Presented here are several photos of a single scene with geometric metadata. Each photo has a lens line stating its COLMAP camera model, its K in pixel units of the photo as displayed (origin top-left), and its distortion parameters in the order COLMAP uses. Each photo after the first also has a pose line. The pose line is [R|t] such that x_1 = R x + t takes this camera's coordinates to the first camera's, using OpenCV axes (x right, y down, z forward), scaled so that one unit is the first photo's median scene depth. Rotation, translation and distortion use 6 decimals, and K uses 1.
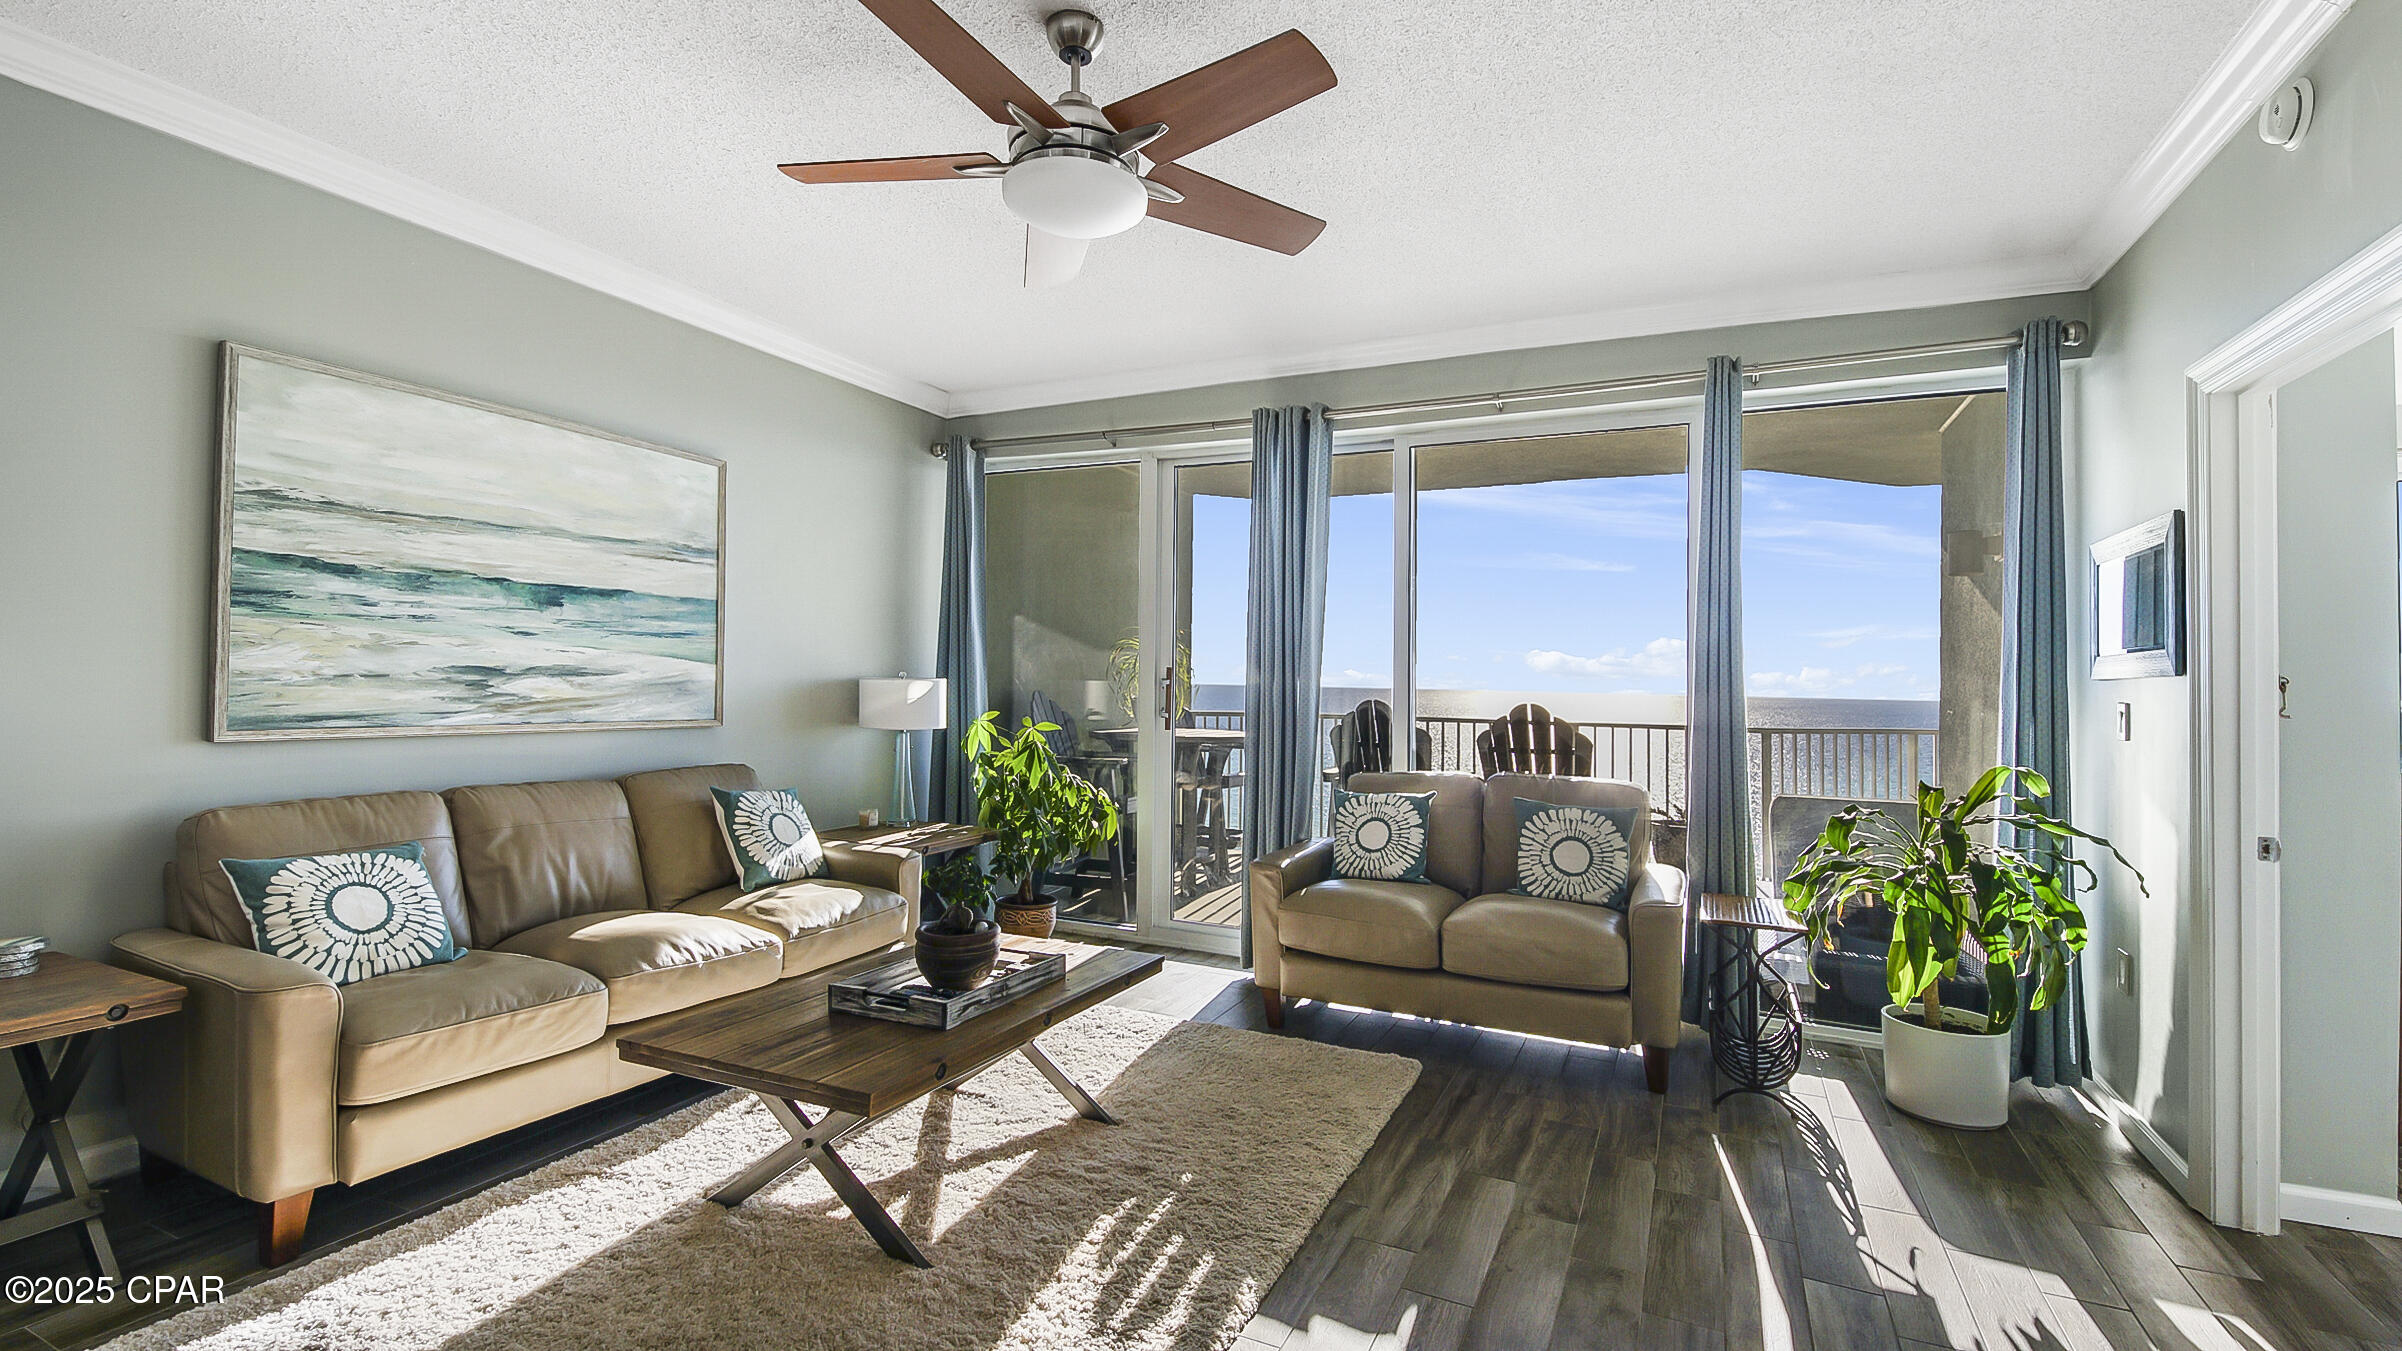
lens RADIAL K [[1049.6, 0, 1203.7], [0, 1049.6, 659.8], [0, 0, 1]] dist [0.002562, 0.001343]
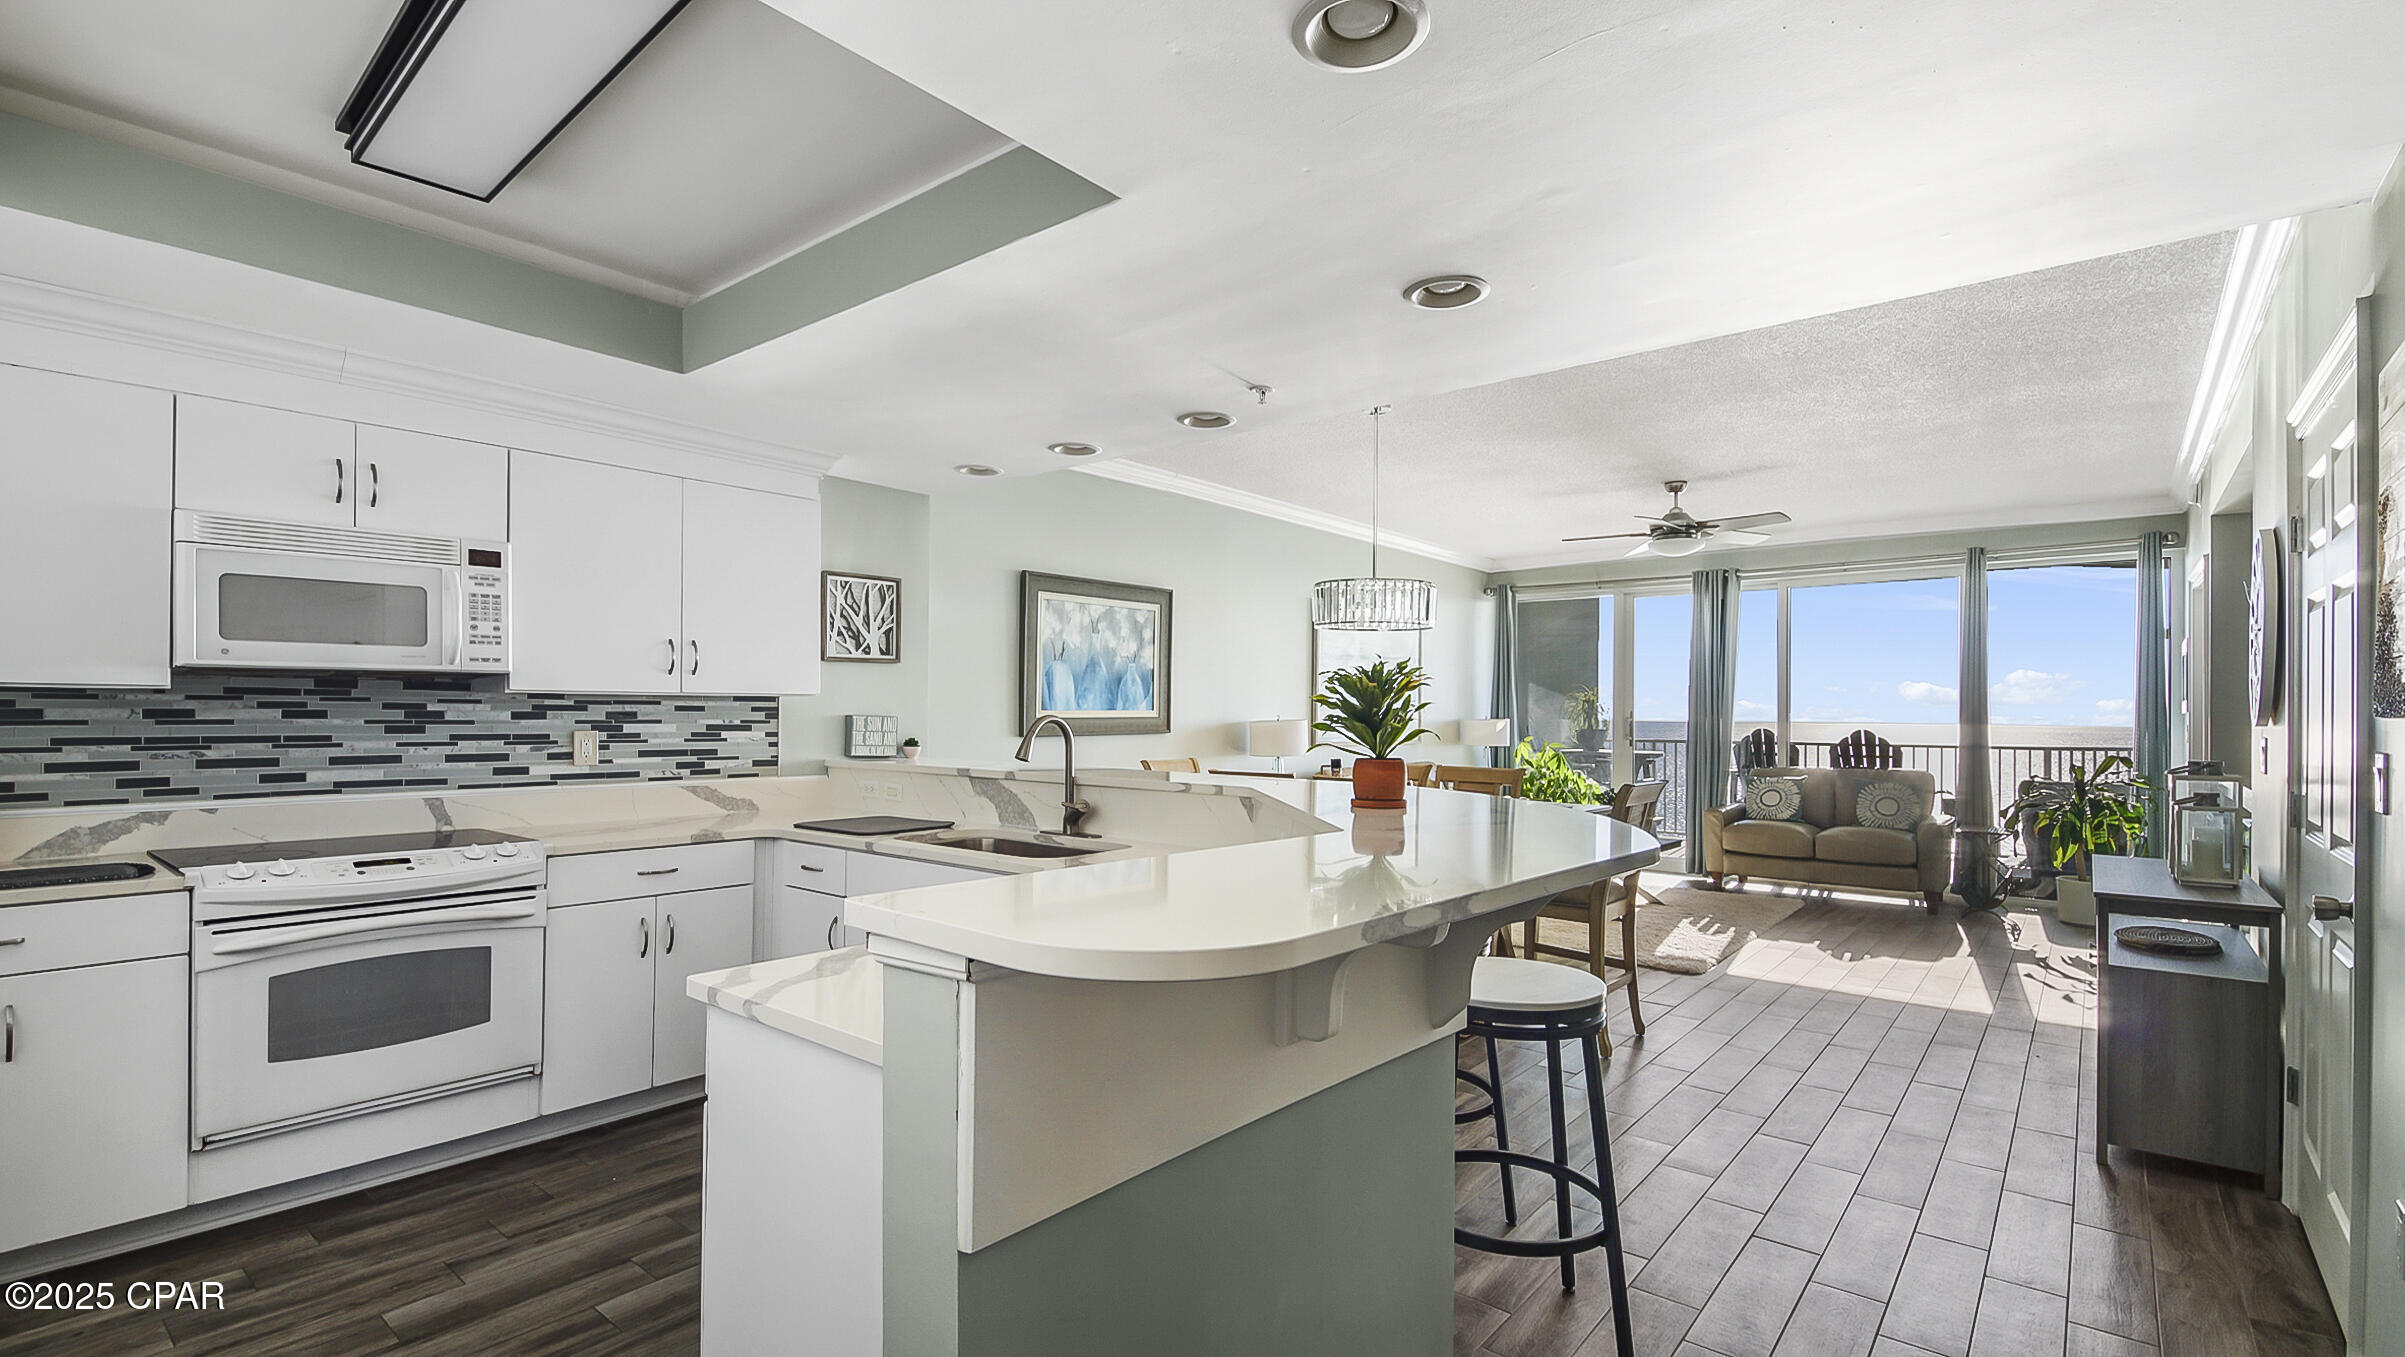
lens RADIAL K [[1051.0, 0, 1209.3], [0, 1051.0, 719.5], [0, 0, 1]] dist [0.002562, 0.001343]
pose [[0.967323, -0.010321, -0.253338, -0.335817], [0.015712, 0.999691, 0.019268, -0.029244], [0.253061, -0.022619, 0.967186, -1.092700]]
